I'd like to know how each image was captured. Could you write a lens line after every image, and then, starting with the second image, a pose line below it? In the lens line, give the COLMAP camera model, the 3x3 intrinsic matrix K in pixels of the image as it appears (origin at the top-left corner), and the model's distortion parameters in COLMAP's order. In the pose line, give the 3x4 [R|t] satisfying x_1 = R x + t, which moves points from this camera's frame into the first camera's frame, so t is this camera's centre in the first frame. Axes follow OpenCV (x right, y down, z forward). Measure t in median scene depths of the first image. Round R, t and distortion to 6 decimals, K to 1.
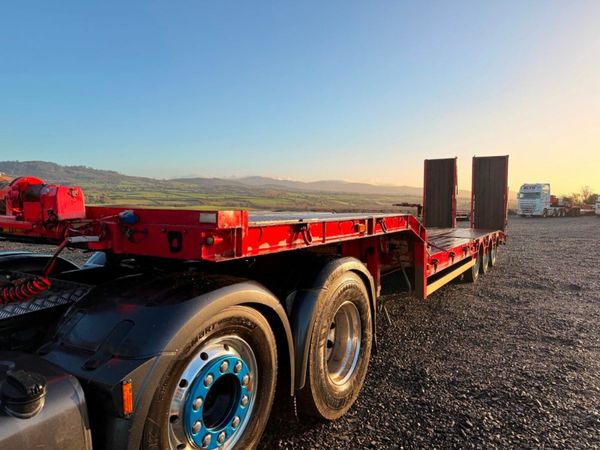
lens RADIAL K [[417.3, 0, 300.0], [0, 417.3, 225.0], [0, 0, 1]] dist [0.039453, -0.040459]
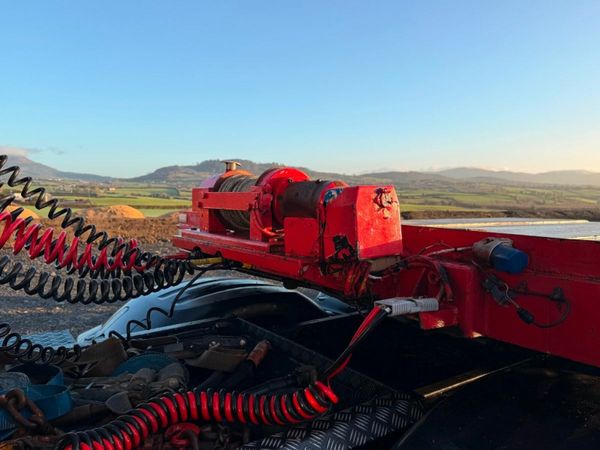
lens RADIAL K [[489.6, 0, 300.0], [0, 489.6, 225.0], [0, 0, 1]] dist [0.009229, -0.002640]
pose [[0.912285, 0.018449, -0.409140, -0.391163], [-0.019675, 0.999806, 0.001213, -0.044900], [0.409083, 0.006943, 0.912471, 0.468309]]
